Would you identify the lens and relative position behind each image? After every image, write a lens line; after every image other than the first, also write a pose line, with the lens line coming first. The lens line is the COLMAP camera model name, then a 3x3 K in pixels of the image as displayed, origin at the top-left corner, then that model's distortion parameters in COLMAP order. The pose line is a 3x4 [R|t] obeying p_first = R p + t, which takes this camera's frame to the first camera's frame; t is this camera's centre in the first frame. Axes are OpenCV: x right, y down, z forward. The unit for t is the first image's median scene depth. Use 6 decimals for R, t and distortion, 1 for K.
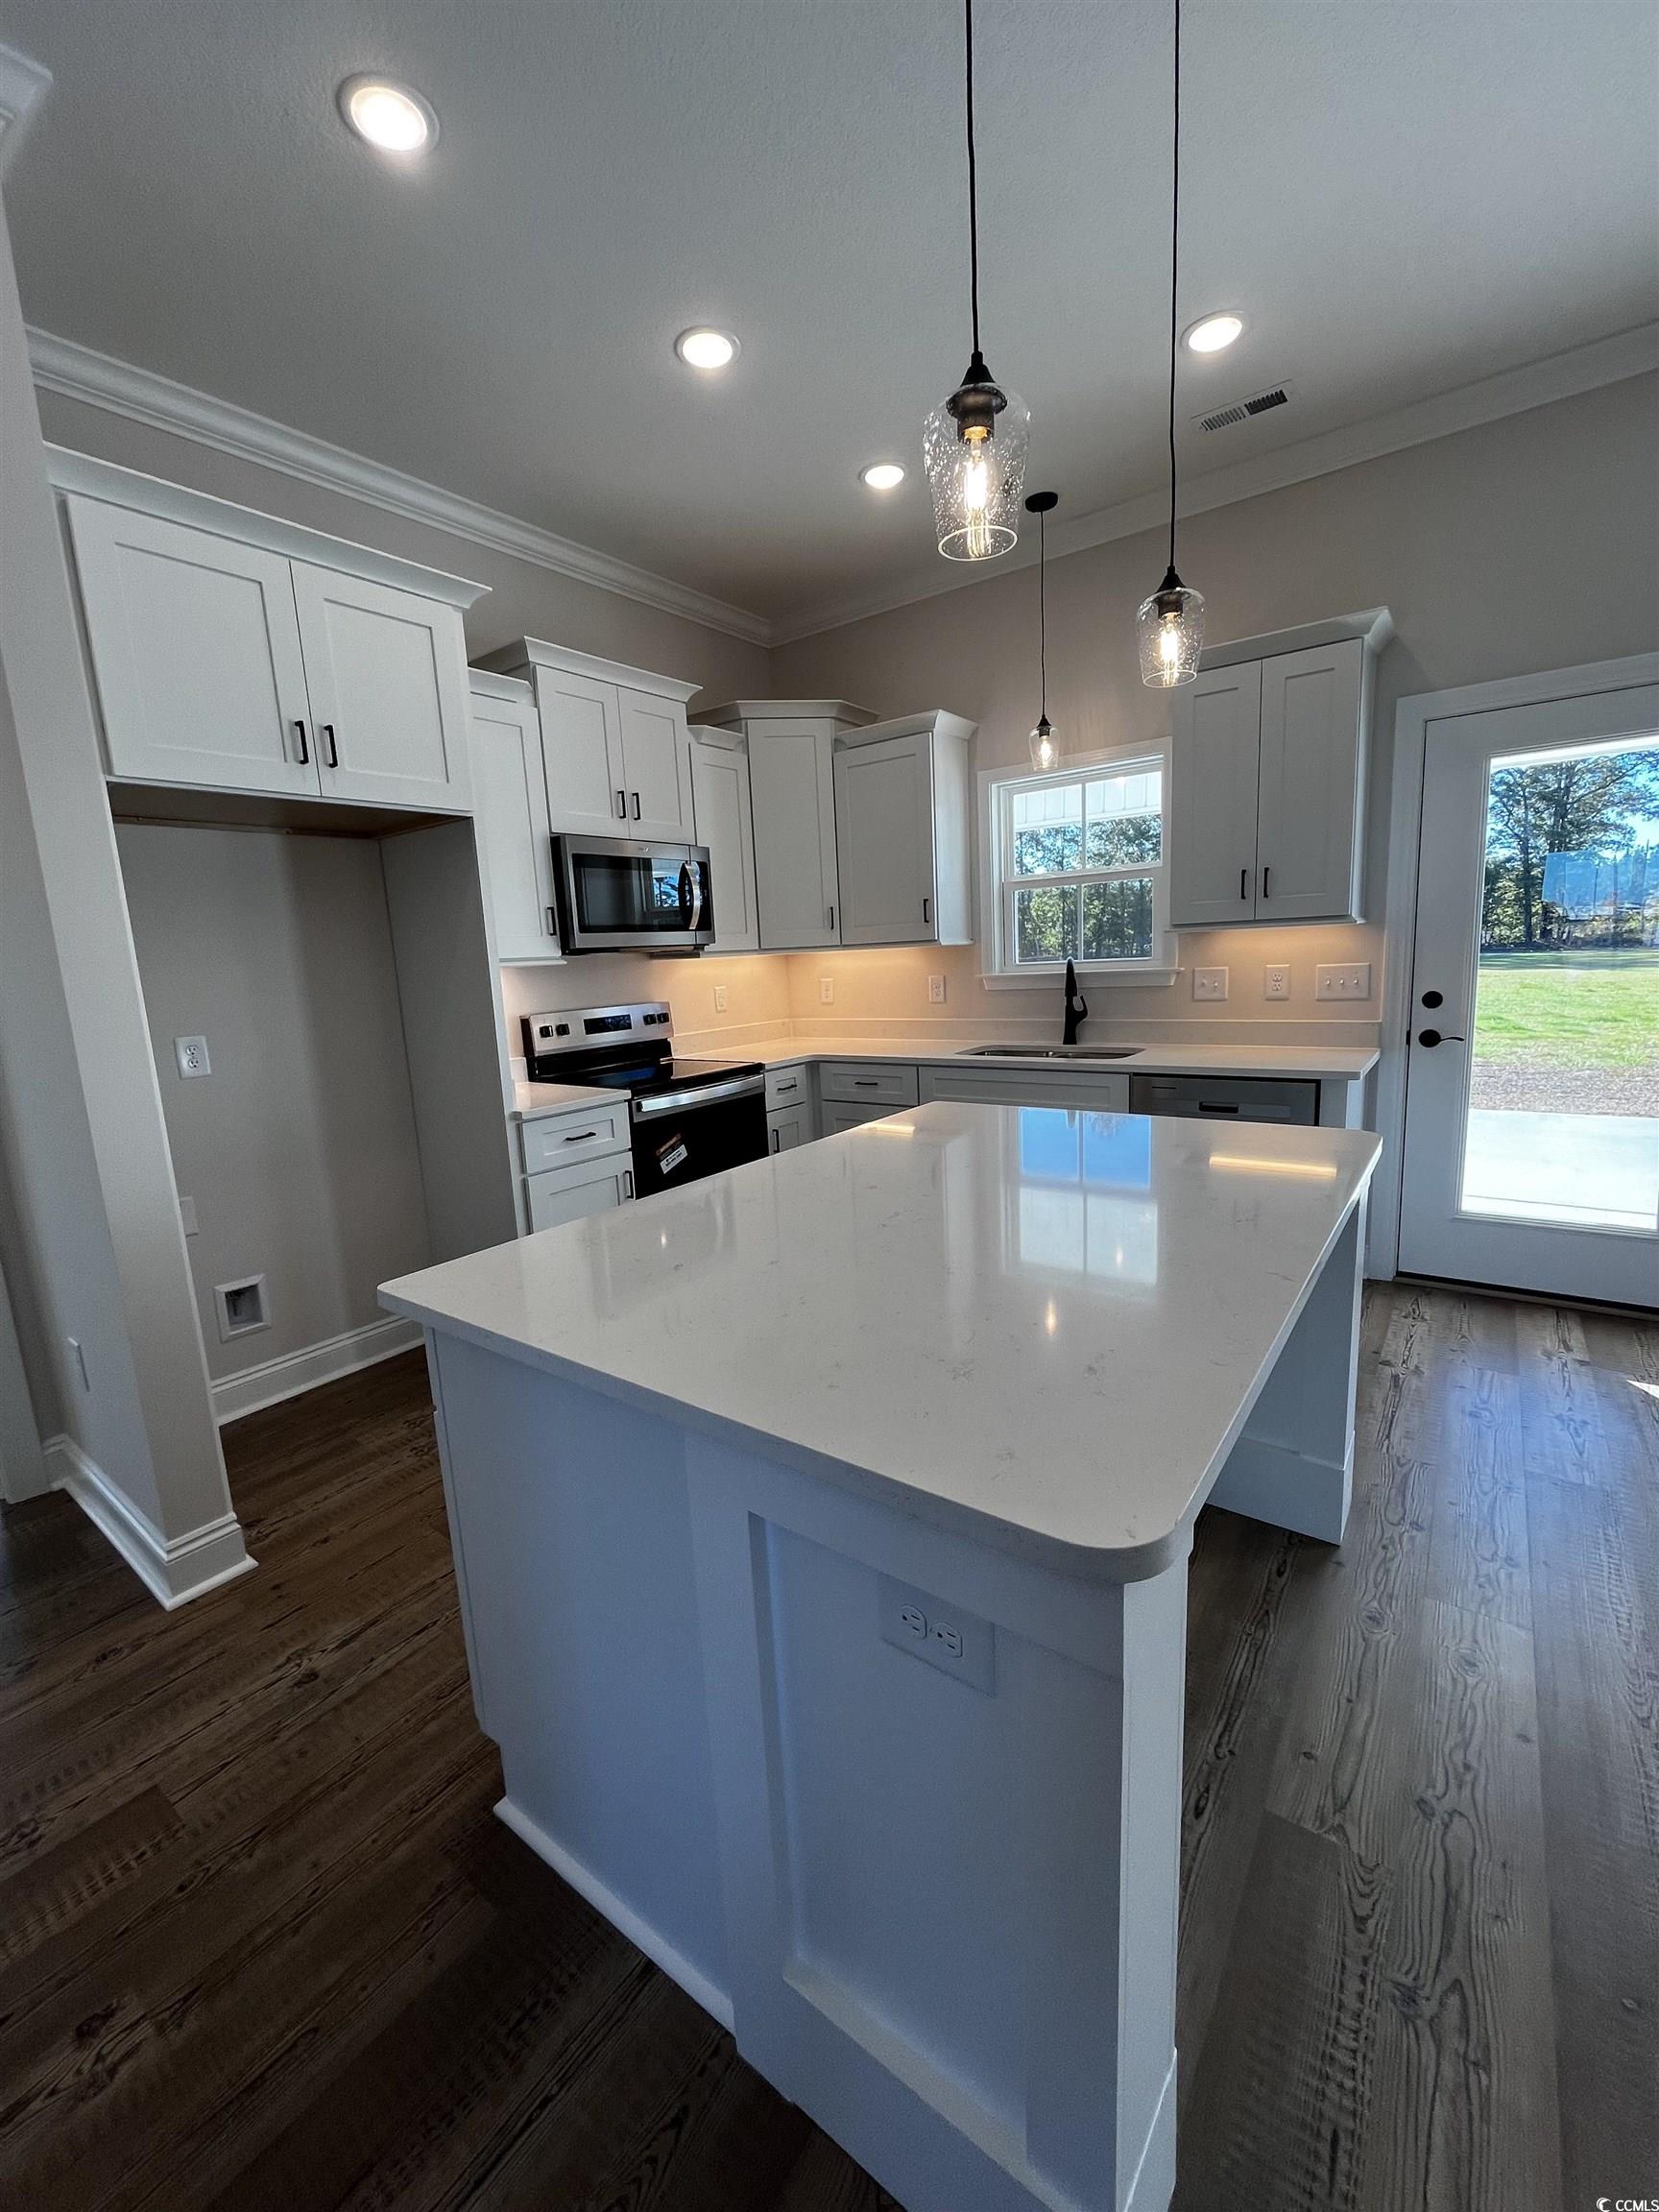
lens RADIAL K [[884.8, 0, 825.0], [0, 884.8, 1100.8], [0, 0, 1]] dist [-0.007367, 0.000250]
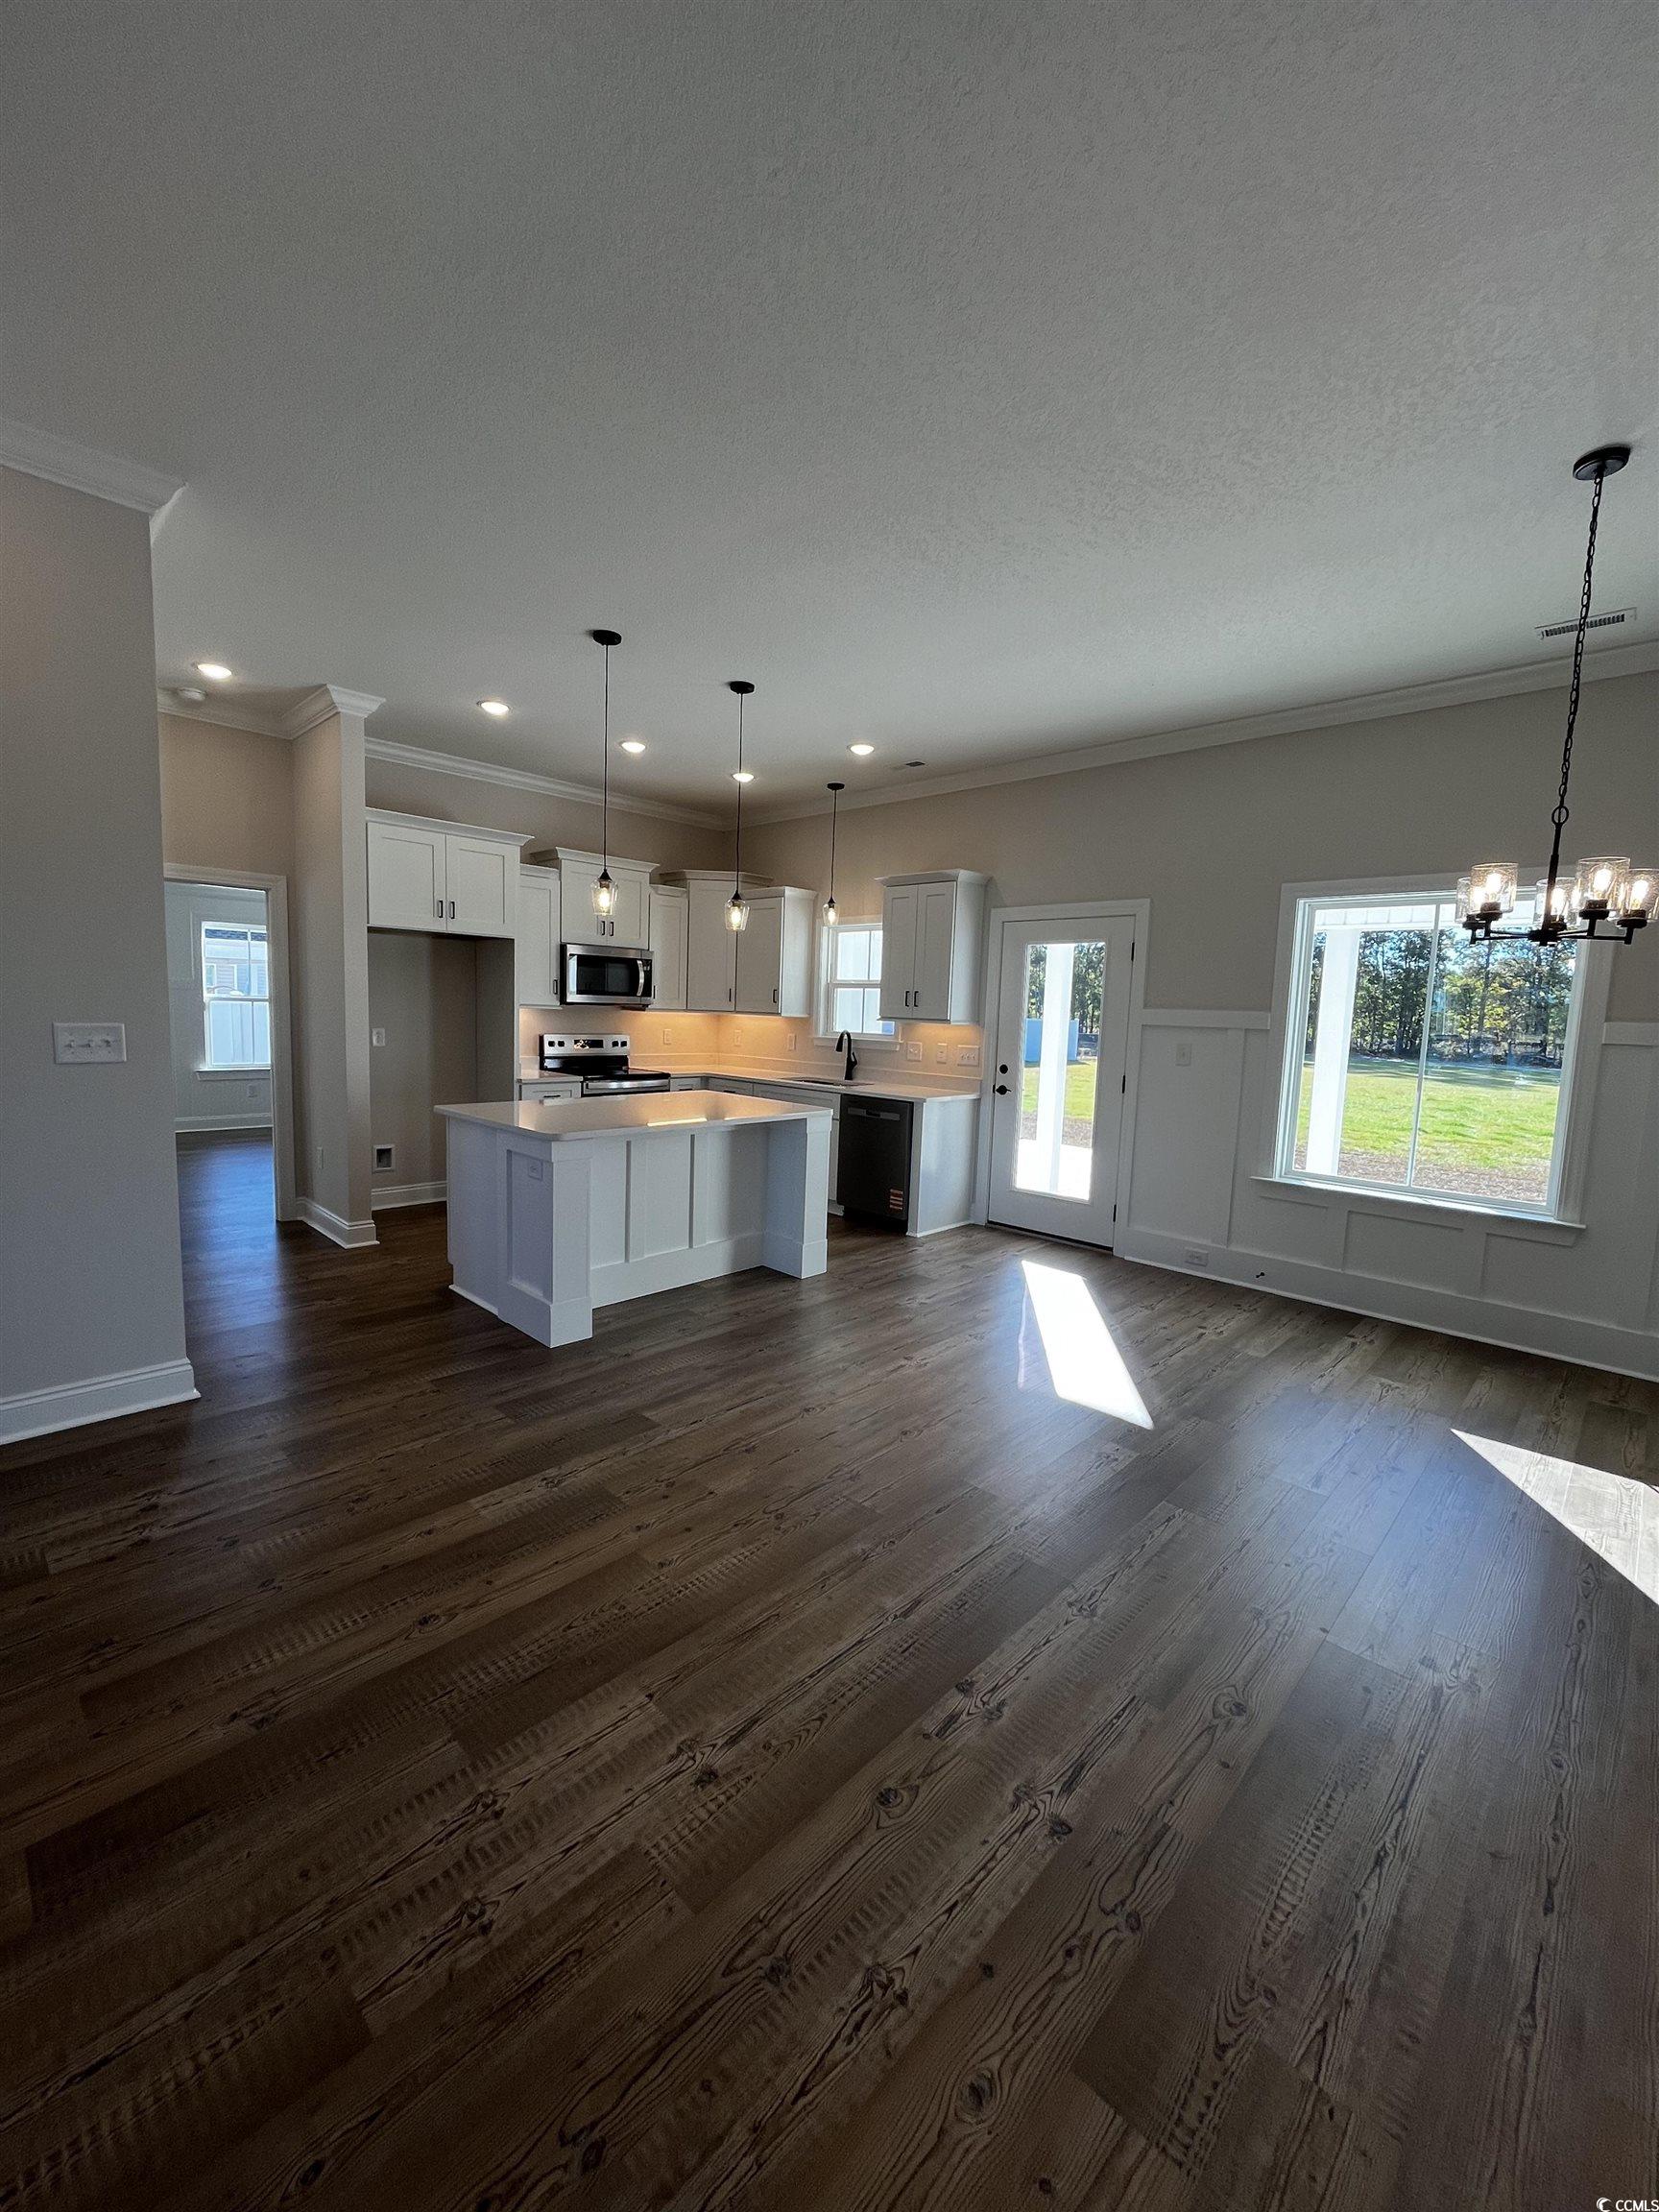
lens RADIAL K [[884.8, 0, 825.0], [0, 884.8, 1100.8], [0, 0, 1]] dist [-0.007367, 0.000250]
pose [[0.988029, 0.099227, -0.118122, 0.495588], [-0.106307, 0.992799, -0.055213, 0.084427], [0.111793, 0.067109, 0.991463, -0.789315]]
